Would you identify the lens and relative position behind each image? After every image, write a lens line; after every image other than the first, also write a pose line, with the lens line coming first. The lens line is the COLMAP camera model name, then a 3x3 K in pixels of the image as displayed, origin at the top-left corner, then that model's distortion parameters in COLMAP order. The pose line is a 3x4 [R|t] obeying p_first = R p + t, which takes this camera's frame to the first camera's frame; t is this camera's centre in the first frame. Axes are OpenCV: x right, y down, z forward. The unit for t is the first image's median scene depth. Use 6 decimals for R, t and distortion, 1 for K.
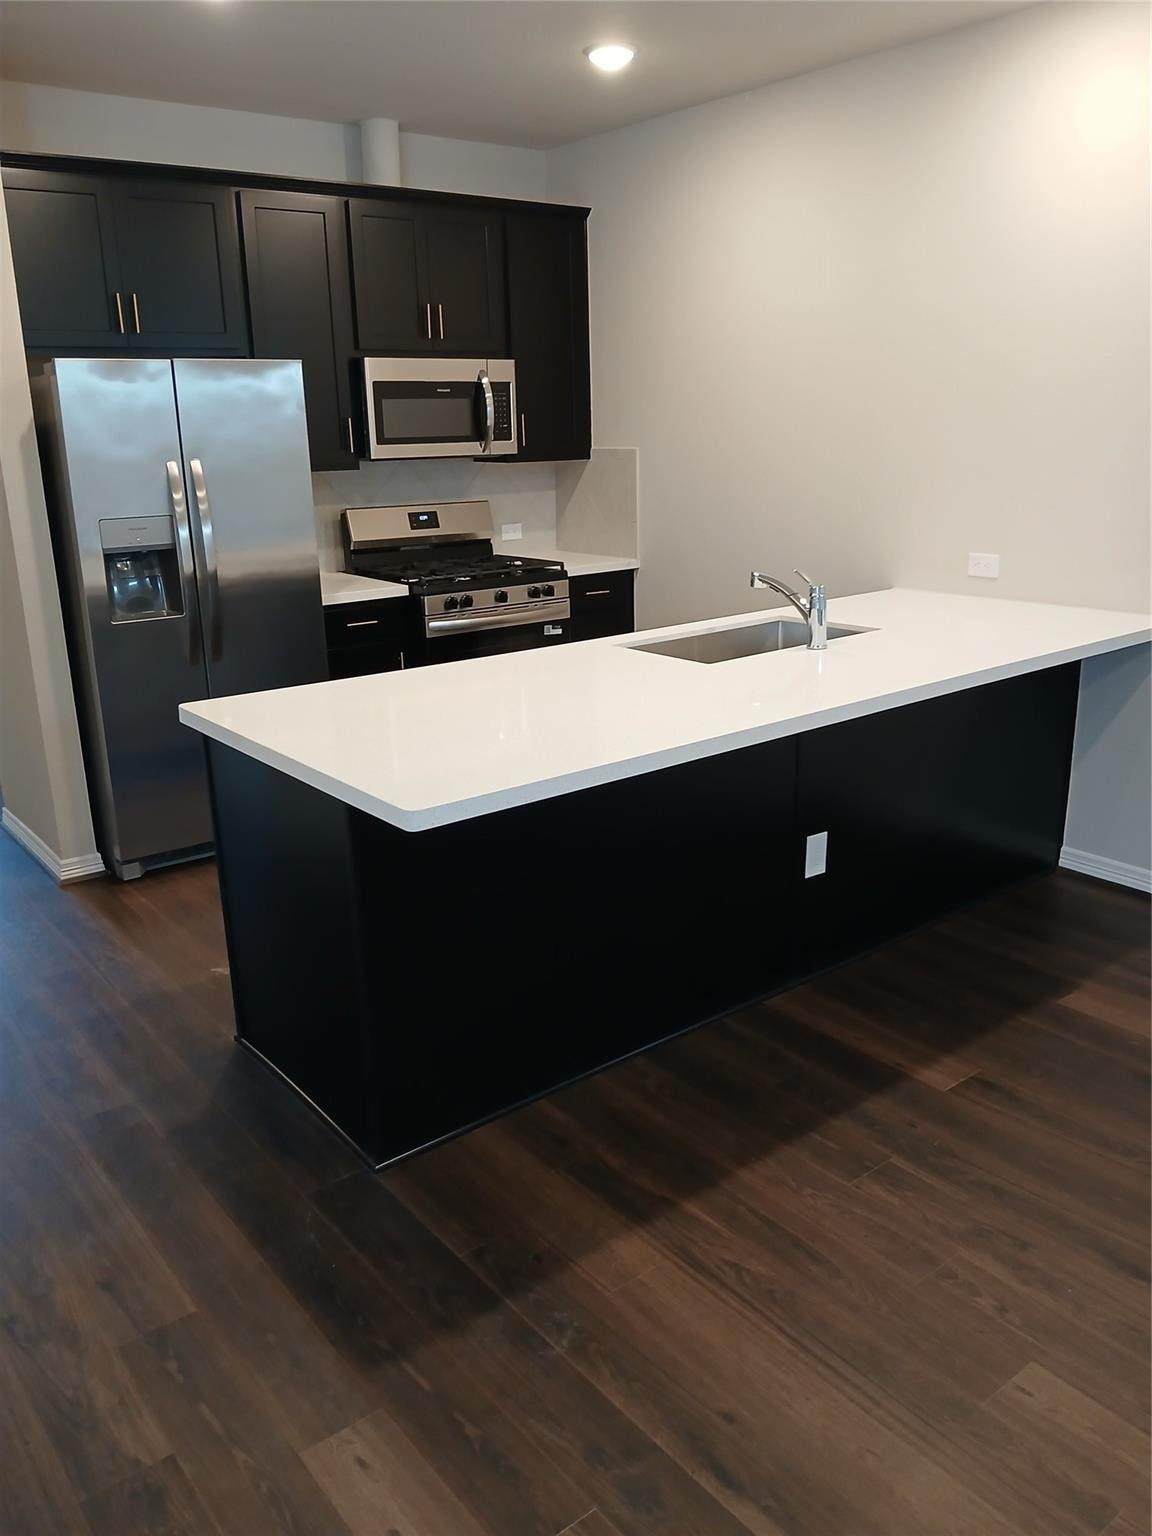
lens RADIAL K [[1185.8, 0, 577.5], [0, 1185.8, 767.0], [0, 0, 1]] dist [0.072462, -0.000224]
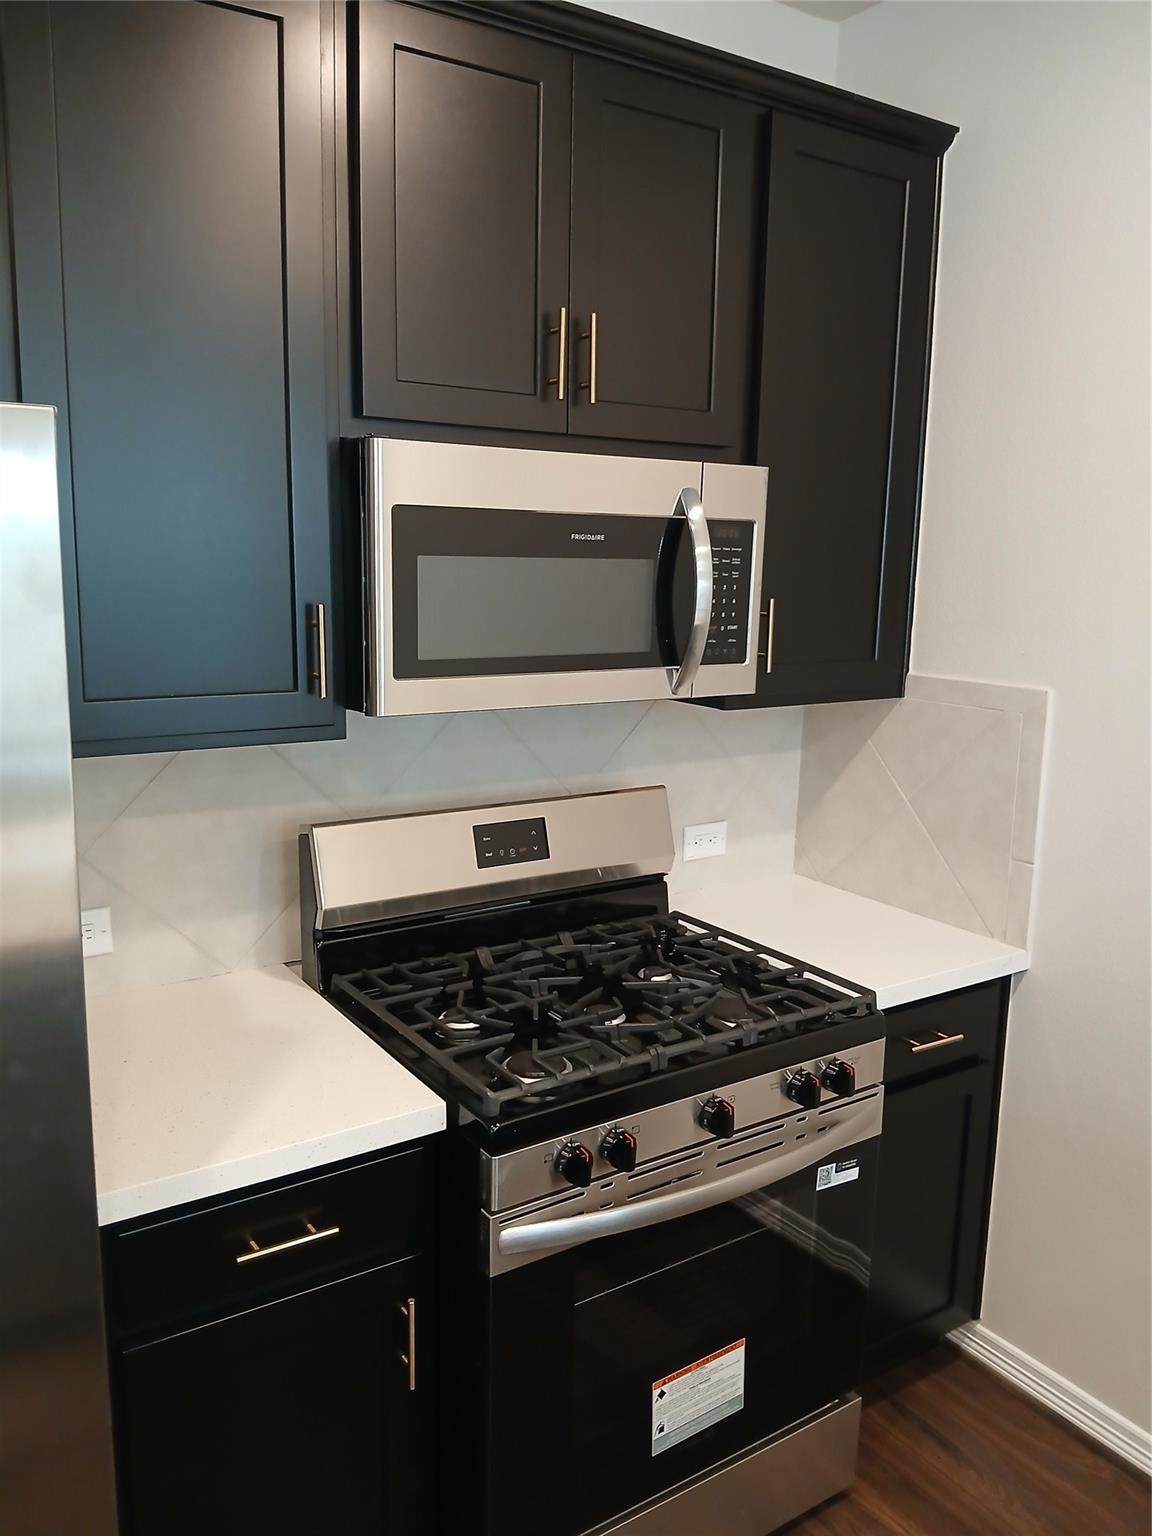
lens RADIAL K [[1185.8, 0, 577.4], [0, 1185.8, 769.5], [0, 0, 1]] dist [0.072462, -0.000224]
pose [[0.995731, 0.056465, -0.073013, -0.081663], [-0.063833, 0.992646, -0.102859, -0.198260], [0.066668, 0.107080, 0.992013, 0.620226]]
